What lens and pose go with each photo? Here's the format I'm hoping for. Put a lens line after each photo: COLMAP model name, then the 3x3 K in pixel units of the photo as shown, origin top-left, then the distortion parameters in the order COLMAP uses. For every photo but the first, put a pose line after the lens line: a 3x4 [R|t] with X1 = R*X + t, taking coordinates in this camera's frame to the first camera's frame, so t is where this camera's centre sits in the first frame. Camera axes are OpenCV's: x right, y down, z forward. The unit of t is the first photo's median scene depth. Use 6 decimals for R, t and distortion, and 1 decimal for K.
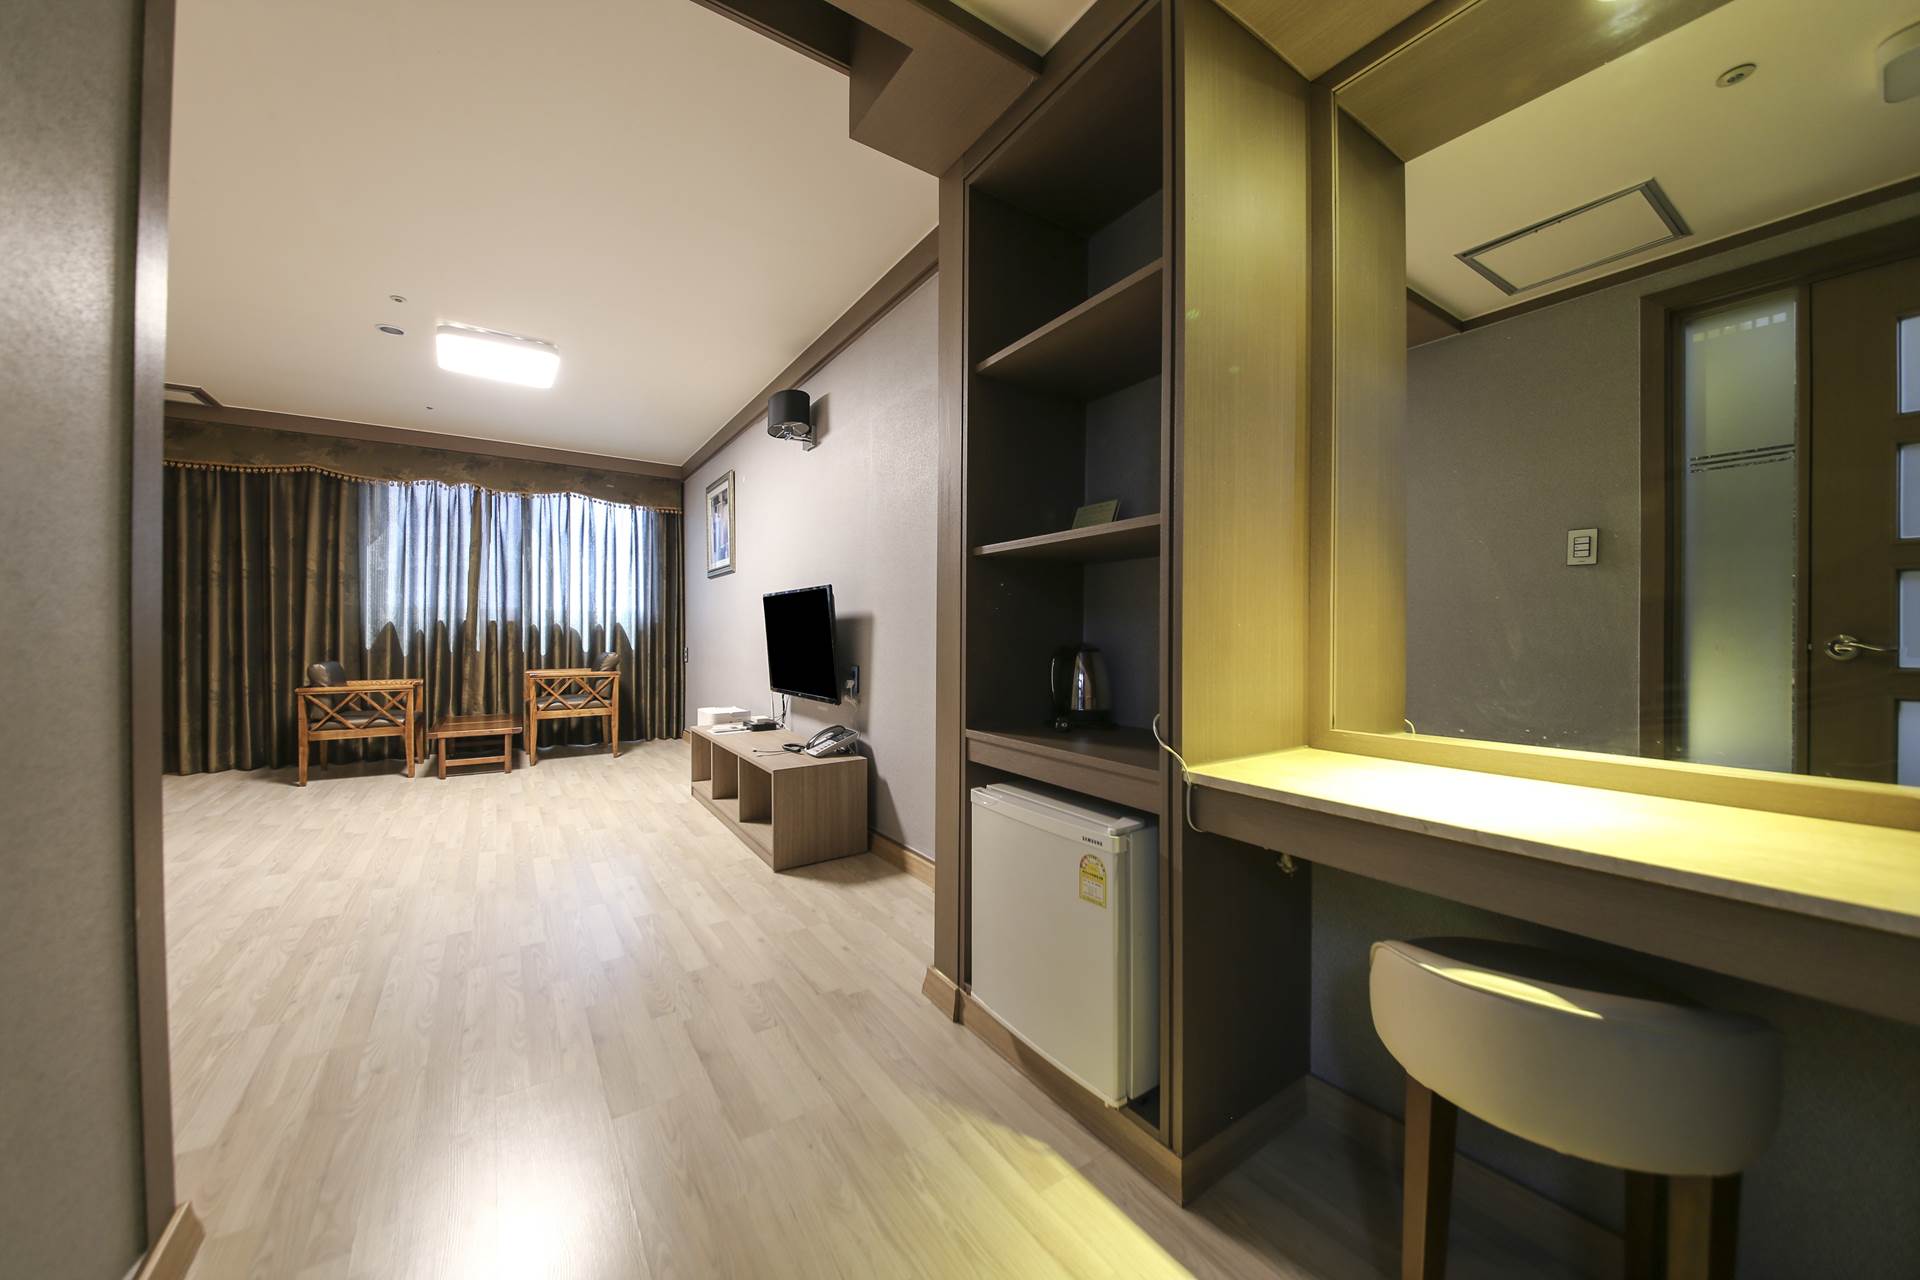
lens RADIAL K [[676.9, 0, 962.1], [0, 676.9, 642.1], [0, 0, 1]] dist [0.035147, -0.022676]
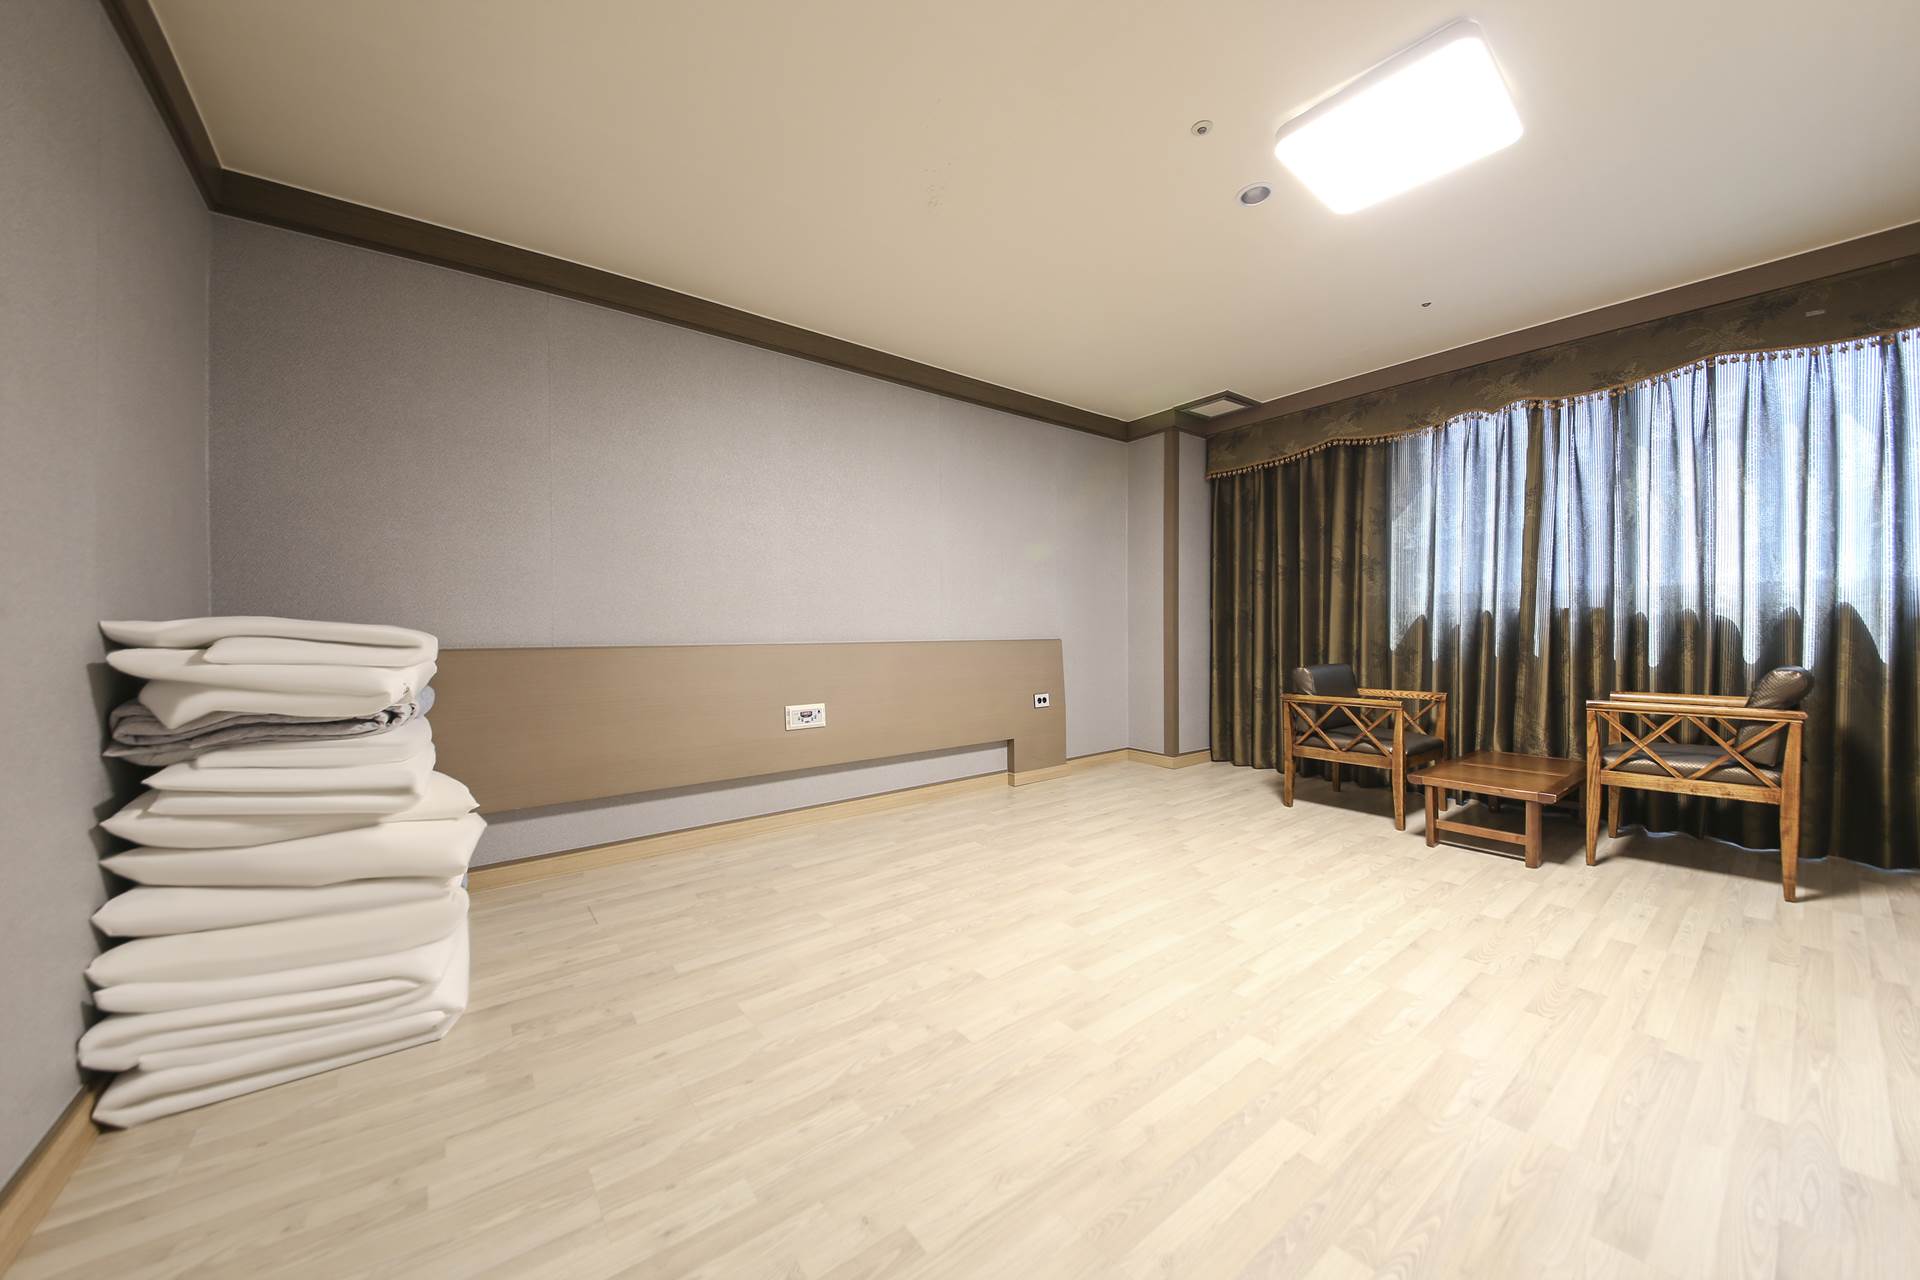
lens RADIAL K [[676.9, 0, 962.1], [0, 676.9, 642.1], [0, 0, 1]] dist [0.035147, -0.022676]
pose [[0.072835, 0.009639, -0.997297, -0.105677], [-0.002354, 0.999952, 0.009492, -0.005228], [0.997341, 0.001656, 0.072854, 0.432877]]
